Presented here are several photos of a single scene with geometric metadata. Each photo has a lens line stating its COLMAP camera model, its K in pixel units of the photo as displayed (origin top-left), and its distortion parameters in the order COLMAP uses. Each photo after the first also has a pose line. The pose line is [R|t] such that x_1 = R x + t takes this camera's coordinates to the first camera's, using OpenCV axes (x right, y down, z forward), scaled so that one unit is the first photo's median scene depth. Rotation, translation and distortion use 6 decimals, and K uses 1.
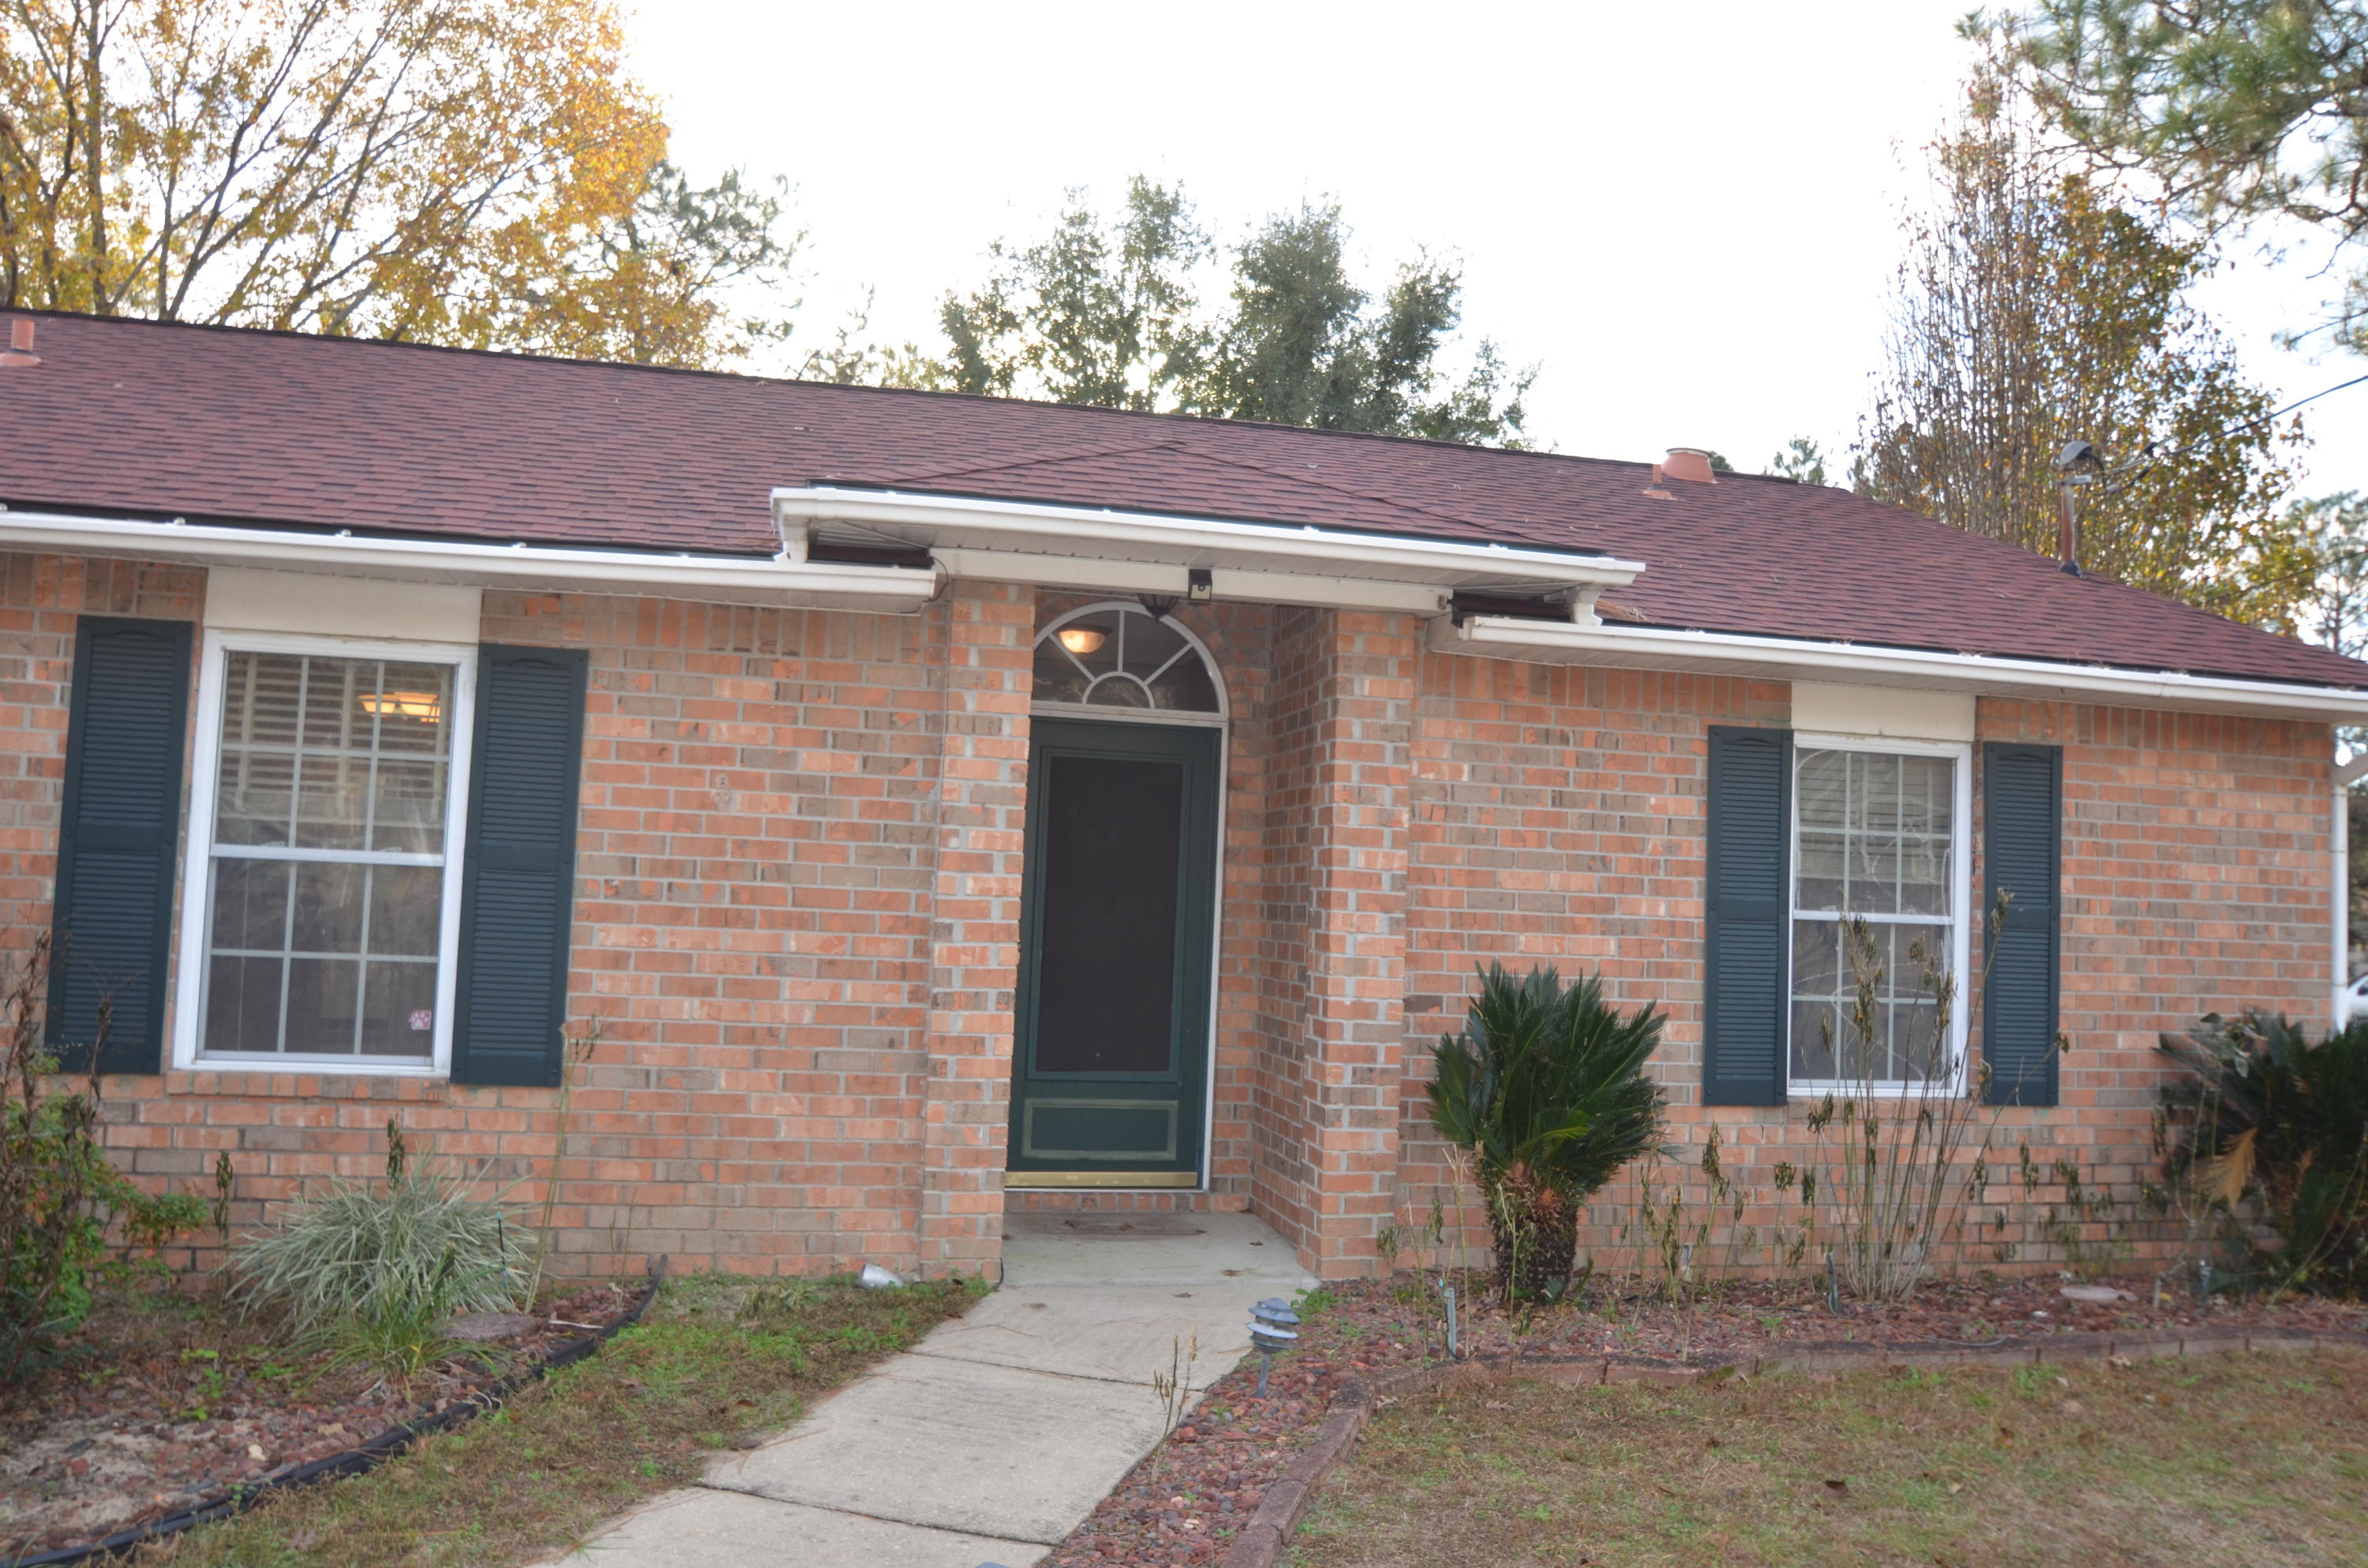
lens RADIAL K [[1759.5, 0, 1184.0], [0, 1759.5, 784.0], [0, 0, 1]] dist [-0.045606, 0.006090]
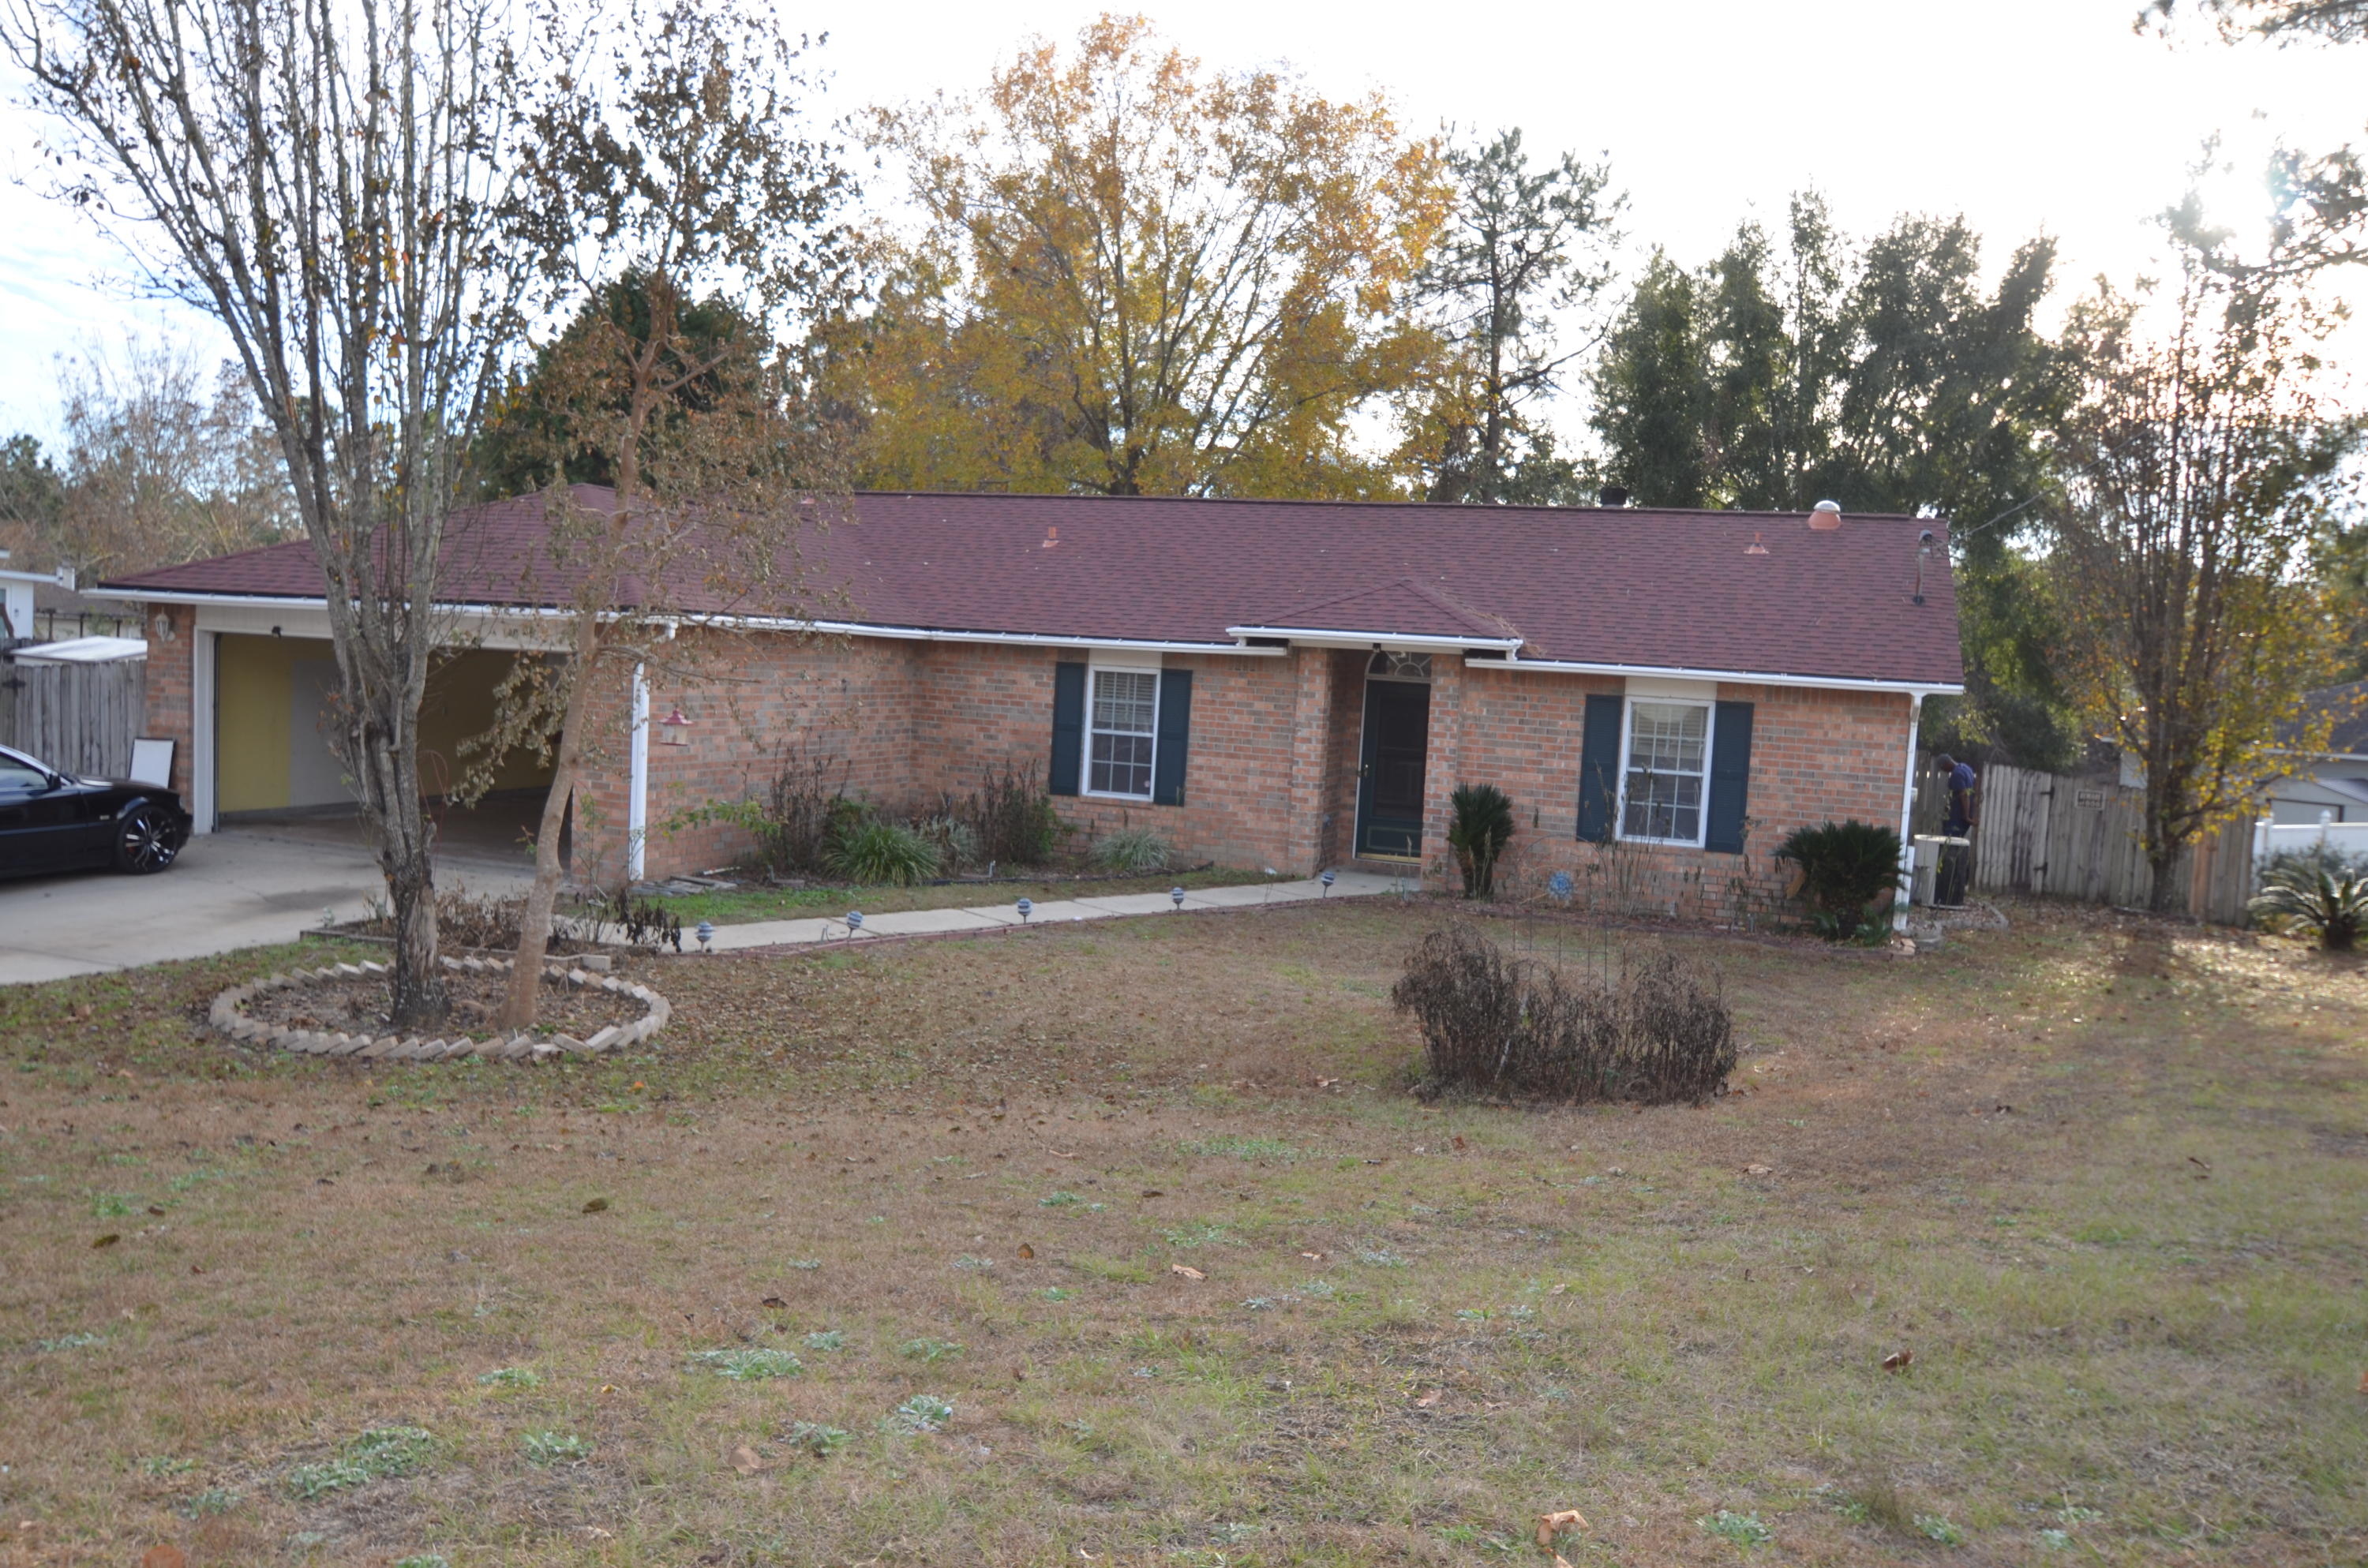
lens RADIAL K [[1759.5, 0, 1184.0], [0, 1759.5, 784.0], [0, 0, 1]] dist [-0.045606, 0.006090]
pose [[0.845460, 0.044967, -0.532142, 1.311768], [0.010508, 0.994855, 0.100762, -0.186831], [0.533935, -0.090782, 0.840638, -1.653504]]
